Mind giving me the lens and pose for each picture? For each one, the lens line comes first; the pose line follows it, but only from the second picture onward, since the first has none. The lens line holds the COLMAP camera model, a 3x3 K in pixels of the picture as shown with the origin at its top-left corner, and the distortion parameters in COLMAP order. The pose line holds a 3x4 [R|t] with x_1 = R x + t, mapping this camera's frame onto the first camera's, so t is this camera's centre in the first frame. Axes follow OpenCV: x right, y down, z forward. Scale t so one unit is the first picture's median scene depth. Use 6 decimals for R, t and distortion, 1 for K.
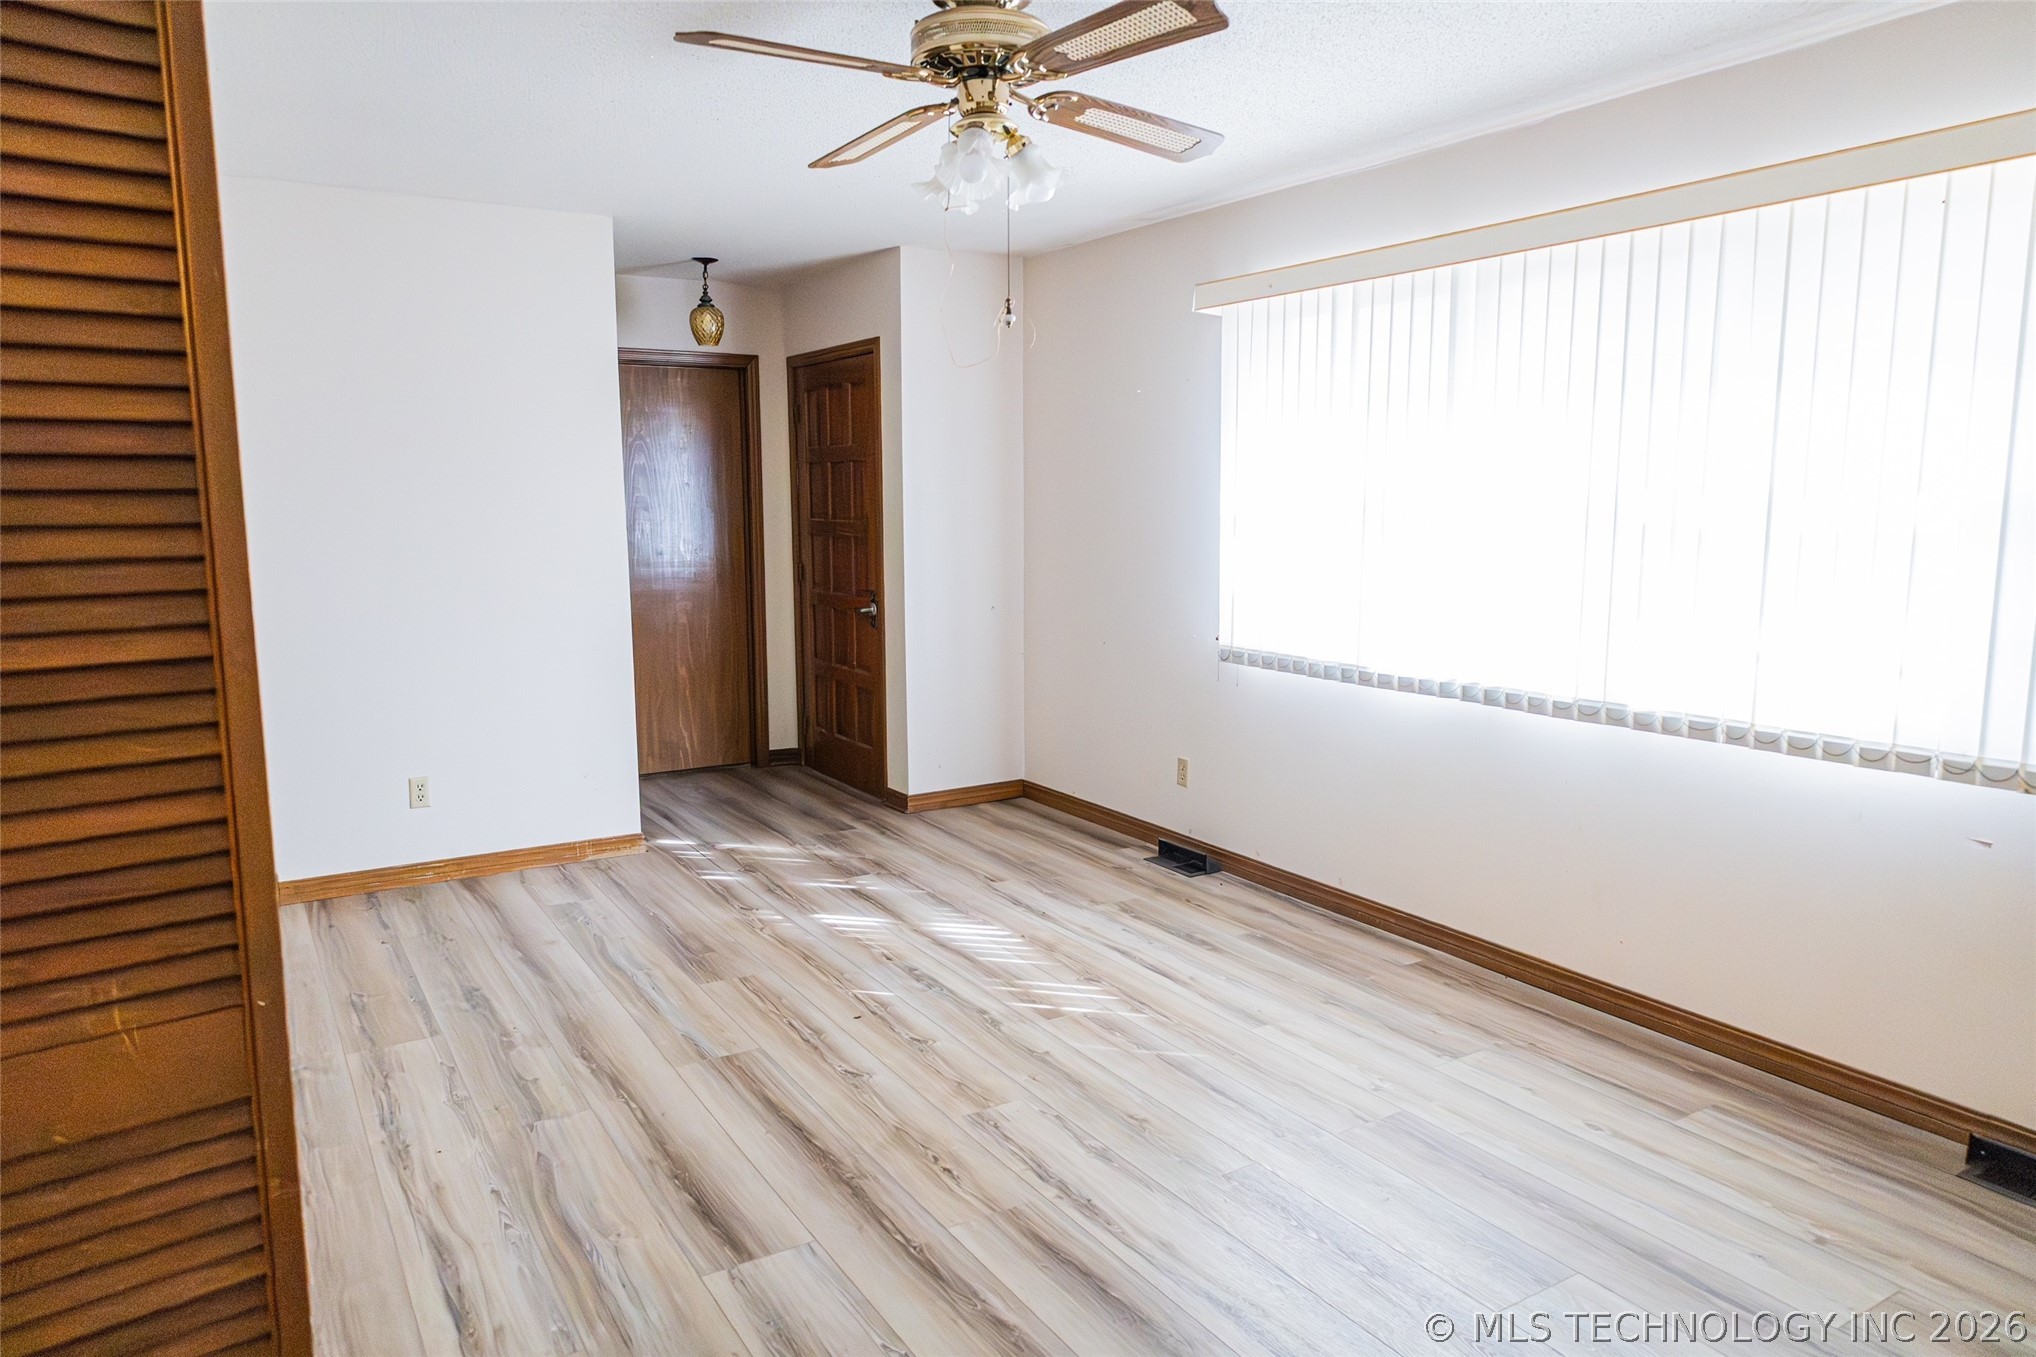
lens RADIAL K [[1354.8, 0, 1018.0], [0, 1354.8, 678.5], [0, 0, 1]] dist [-0.000558, -0.001568]
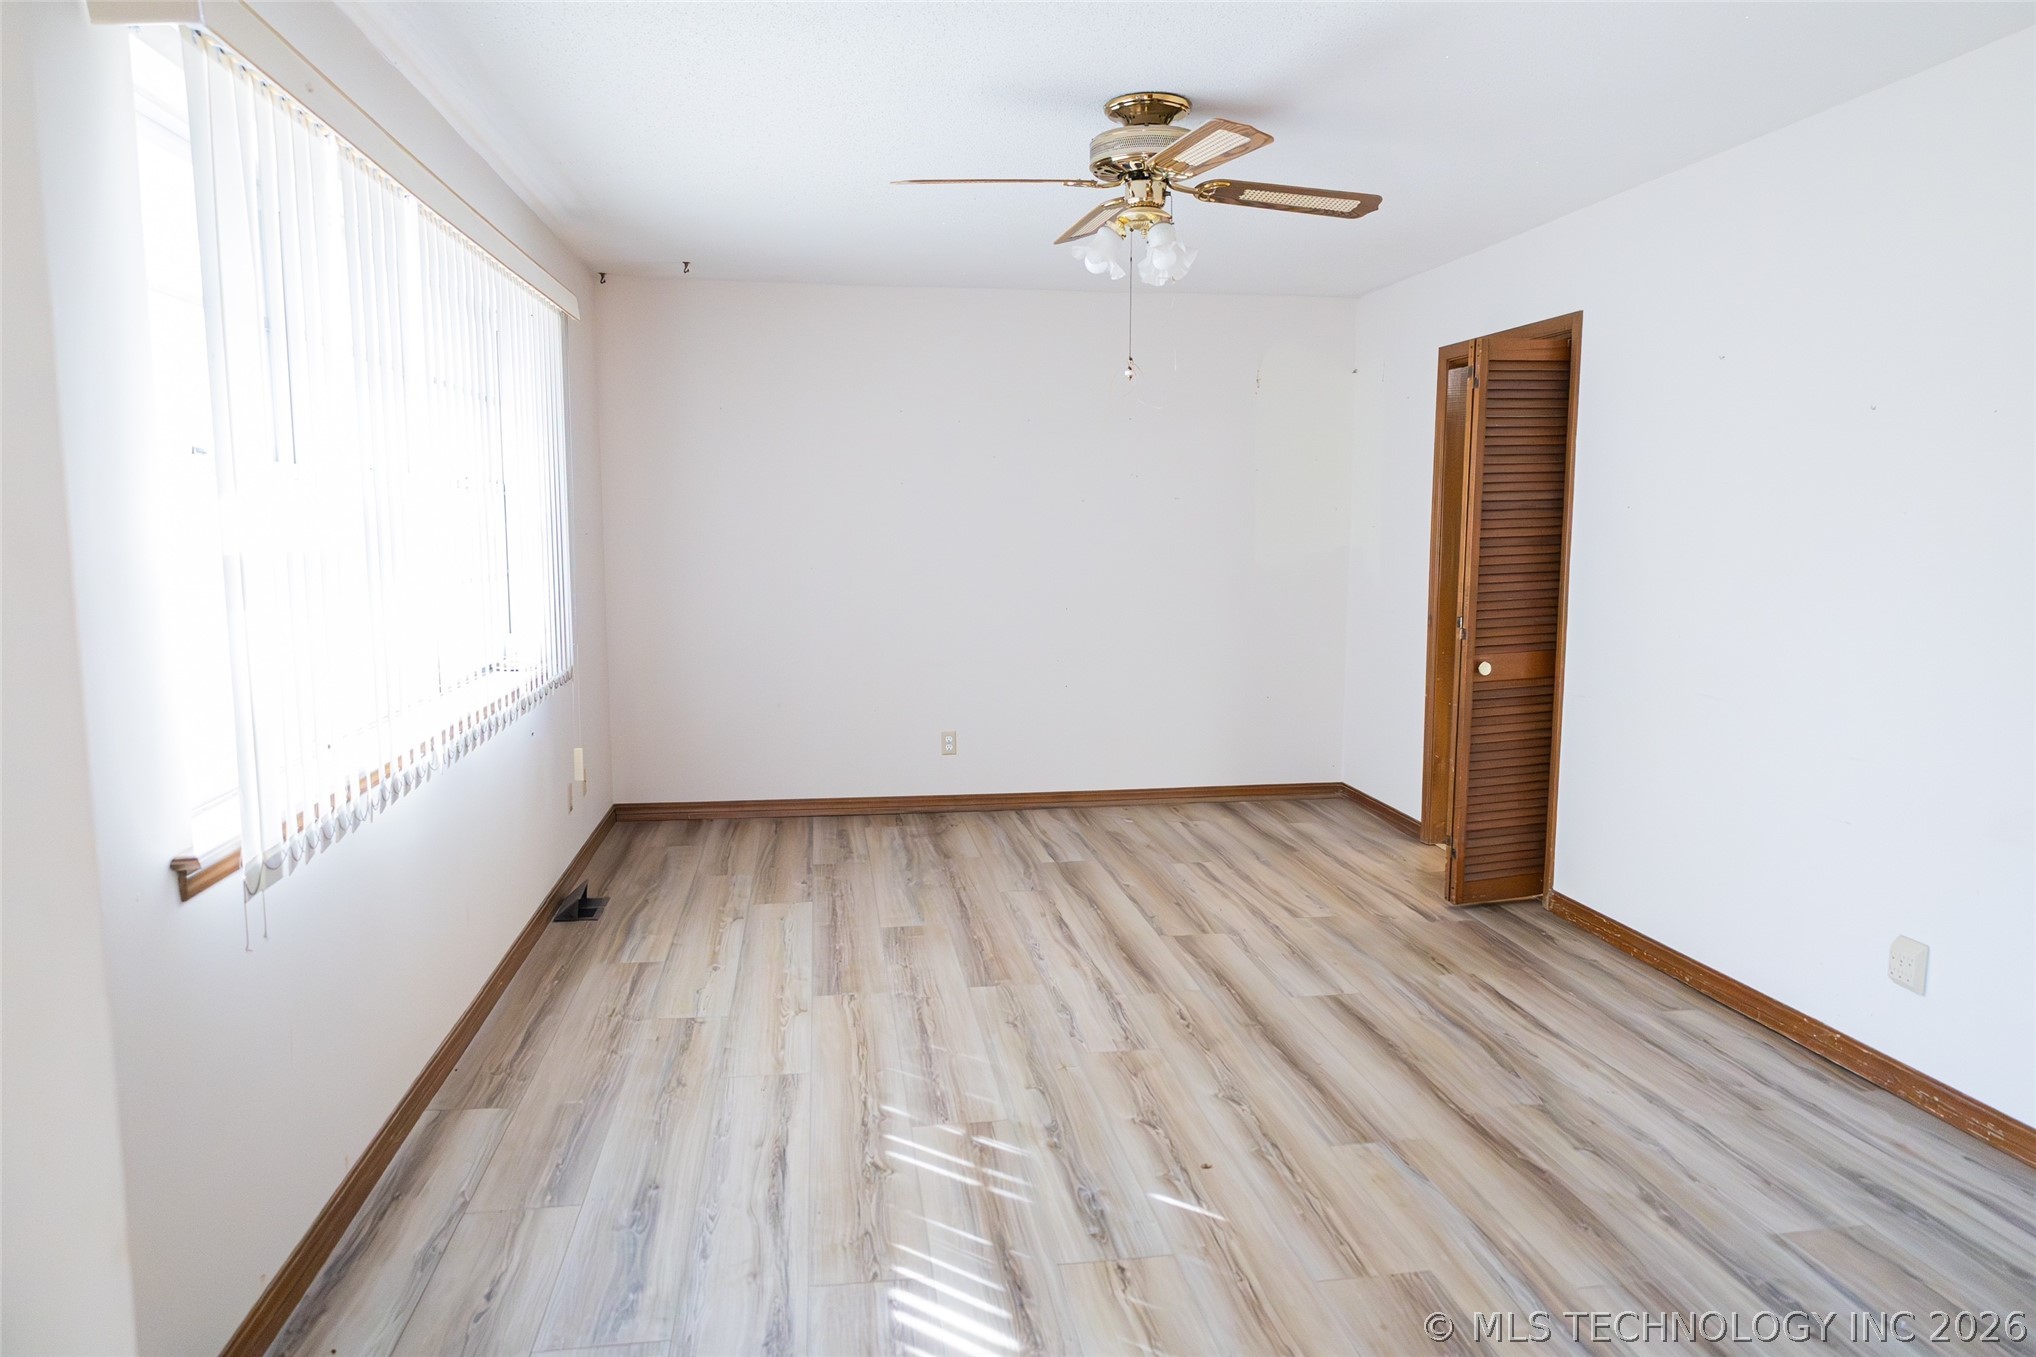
lens RADIAL K [[1354.8, 0, 1018.0], [0, 1354.8, 678.5], [0, 0, 1]] dist [-0.000558, -0.001568]
pose [[-0.923151, -0.046388, 0.381630, -0.322742], [0.052474, 0.968198, 0.244620, -0.239592], [-0.380841, 0.245847, -0.891358, 1.771775]]
